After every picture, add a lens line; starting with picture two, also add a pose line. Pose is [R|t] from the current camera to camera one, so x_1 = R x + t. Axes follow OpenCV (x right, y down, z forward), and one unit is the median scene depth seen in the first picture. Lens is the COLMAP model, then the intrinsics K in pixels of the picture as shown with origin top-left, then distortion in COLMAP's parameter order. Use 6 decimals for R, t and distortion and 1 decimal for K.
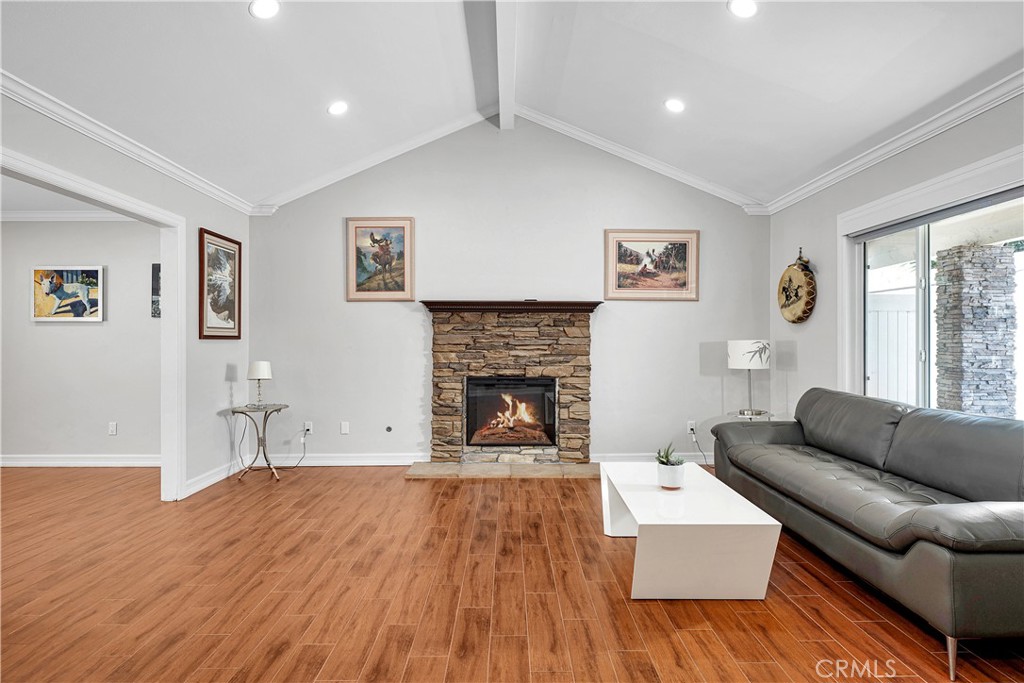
lens RADIAL K [[544.6, 0, 512.0], [0, 544.6, 341.5], [0, 0, 1]] dist [0.001723, 0.000387]
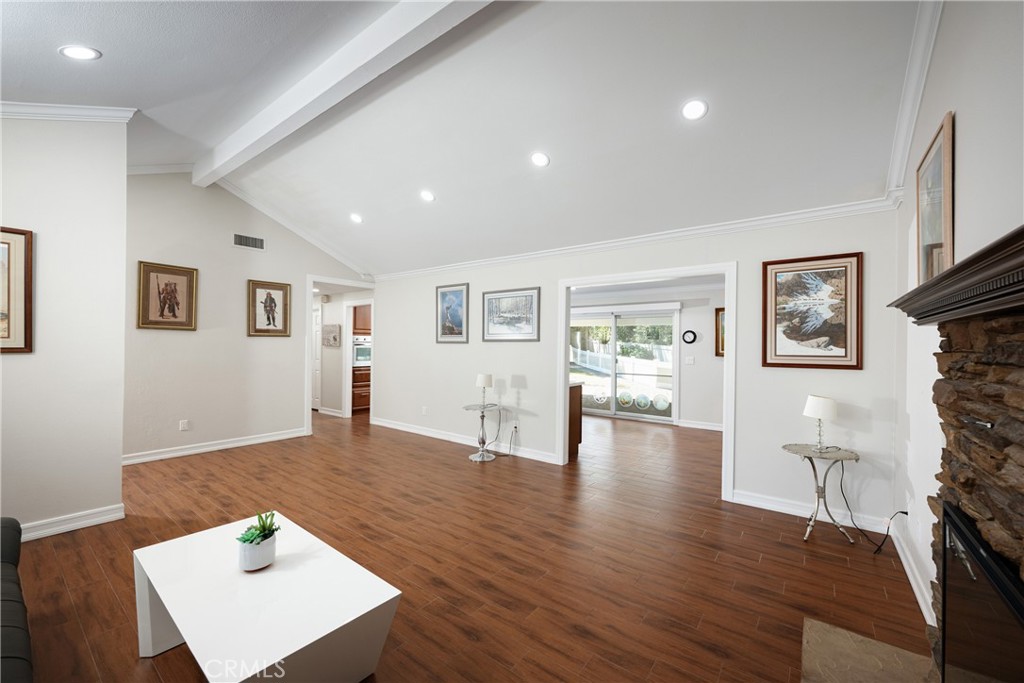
lens RADIAL K [[406.4, 0, 512.0], [0, 406.4, 341.5], [0, 0, 1]] dist [-0.000117, -0.000004]
pose [[-0.611505, -0.011943, -0.791150, 0.302722], [-0.005494, 0.999926, -0.010848, -0.035173], [0.791221, -0.002287, -0.611526, 0.928740]]
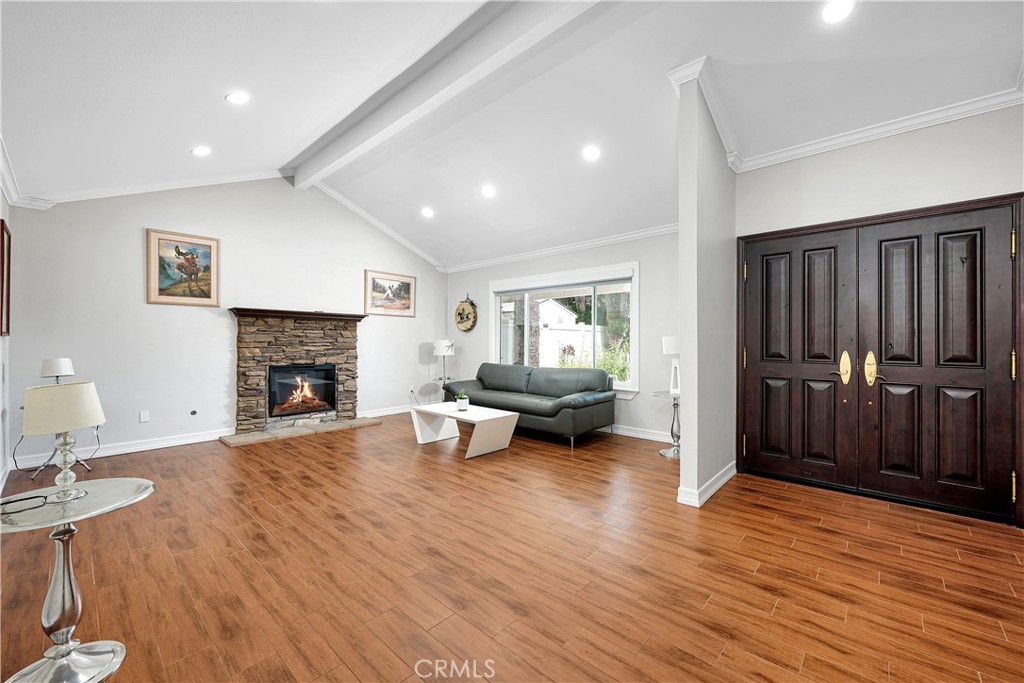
lens RADIAL K [[406.4, 0, 512.0], [0, 406.4, 341.5], [0, 0, 1]] dist [-0.000117, -0.000004]
pose [[0.682262, 0.002577, 0.731104, -0.405825], [-0.006173, 0.999978, 0.002235, -0.001815], [-0.731082, -0.006038, 0.682263, -0.118680]]
